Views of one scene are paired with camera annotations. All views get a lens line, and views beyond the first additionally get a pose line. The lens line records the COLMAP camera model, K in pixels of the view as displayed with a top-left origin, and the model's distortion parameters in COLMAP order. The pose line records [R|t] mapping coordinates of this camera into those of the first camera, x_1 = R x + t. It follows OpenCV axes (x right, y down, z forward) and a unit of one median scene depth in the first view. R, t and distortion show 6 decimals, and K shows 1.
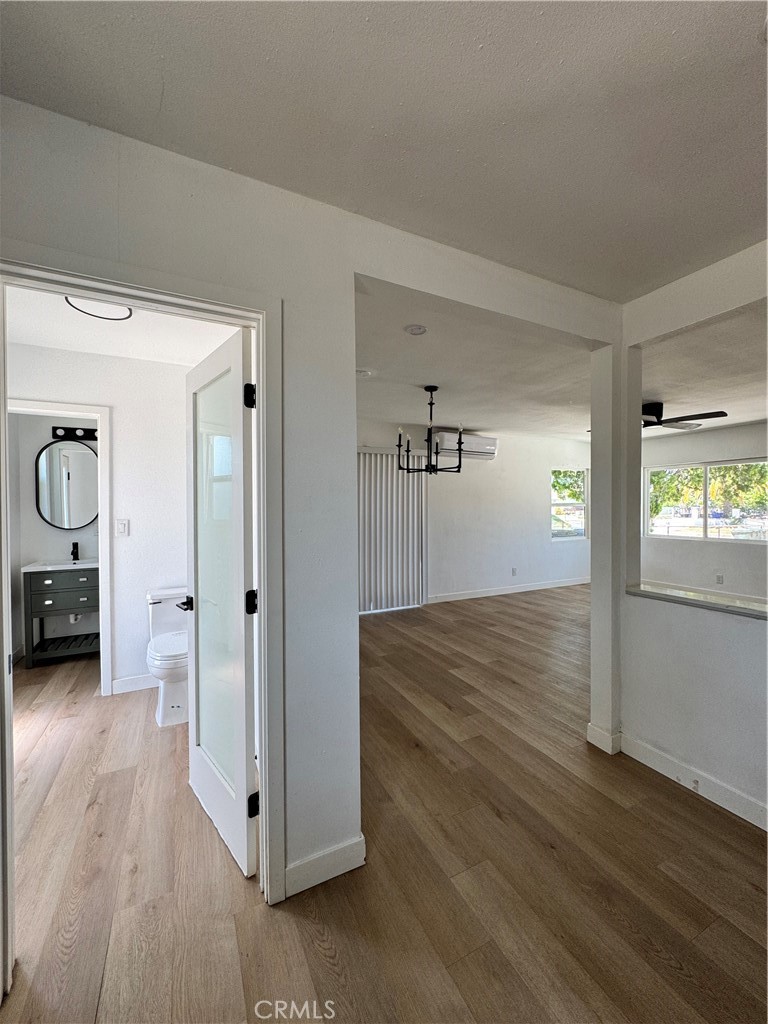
lens RADIAL K [[410.5, 0, 384.8], [0, 410.5, 512.1], [0, 0, 1]] dist [0.002540, 0.001375]
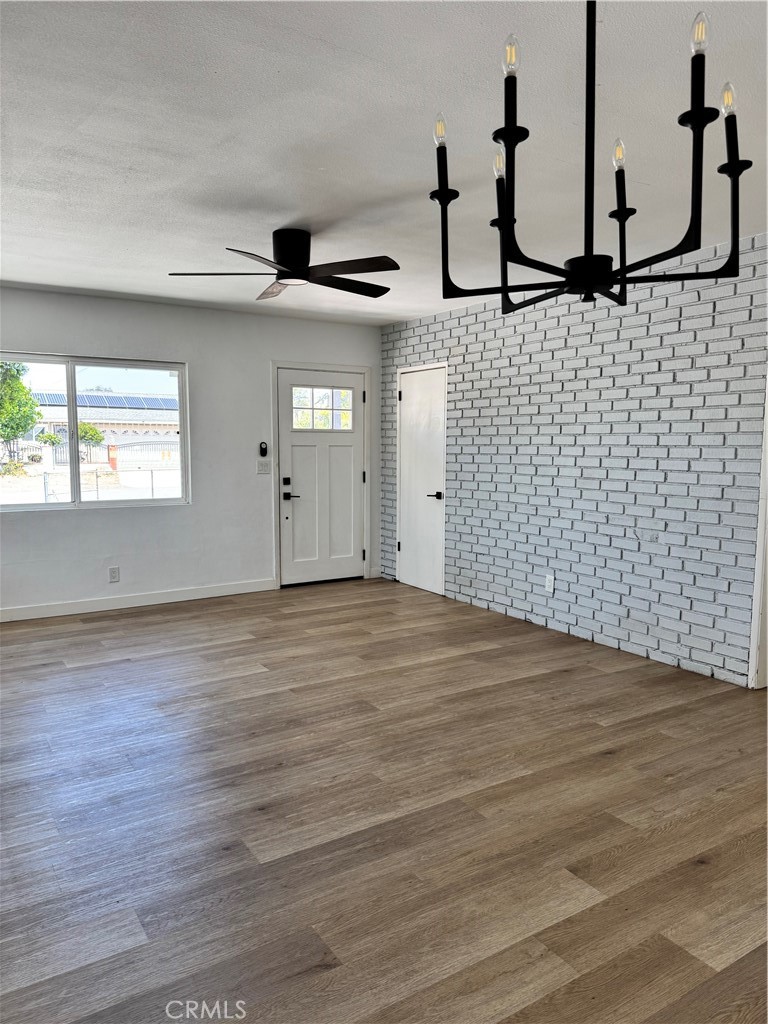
lens RADIAL K [[719.0, 0, 361.0], [0, 719.0, 527.6], [0, 0, 1]] dist [0.016695, -0.036222]
pose [[-0.093681, -0.113082, 0.989159, -0.271527], [0.014718, 0.993263, 0.114945, -0.013900], [-0.995493, 0.025327, -0.091386, 1.105647]]
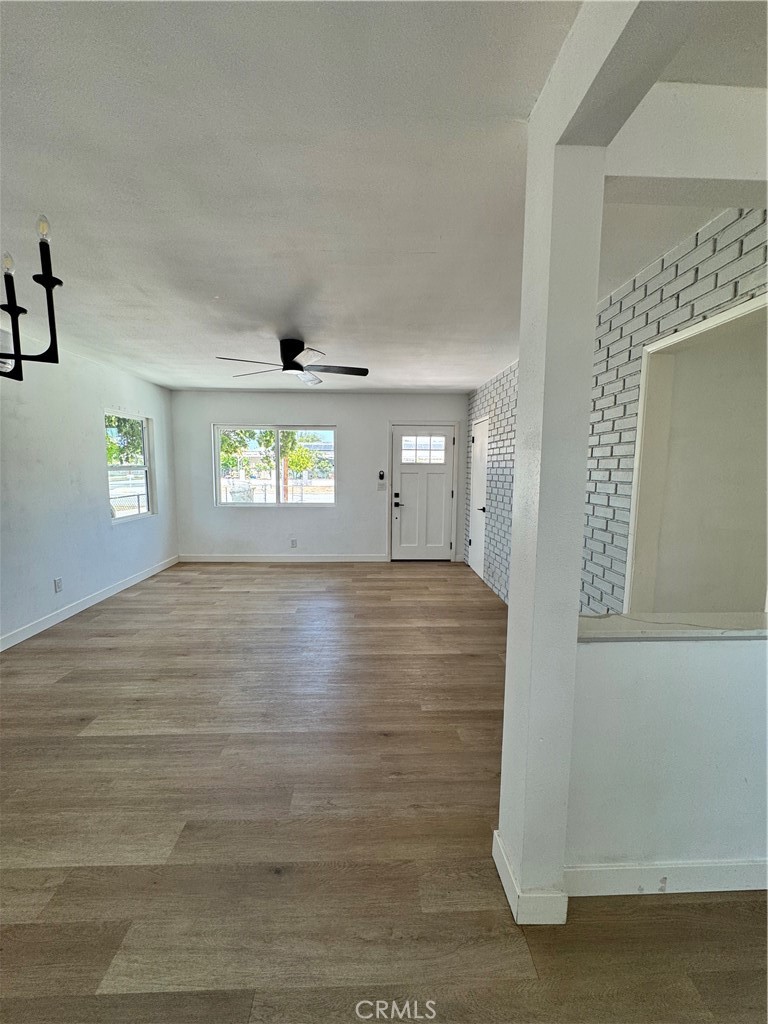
lens RADIAL K [[410.5, 0, 381.9], [0, 410.5, 511.2], [0, 0, 1]] dist [0.002540, 0.001375]
pose [[0.413199, -0.090210, 0.906162, -0.012620], [0.003428, 0.995228, 0.097514, -0.020662], [-0.910634, -0.037187, 0.411537, 0.567542]]
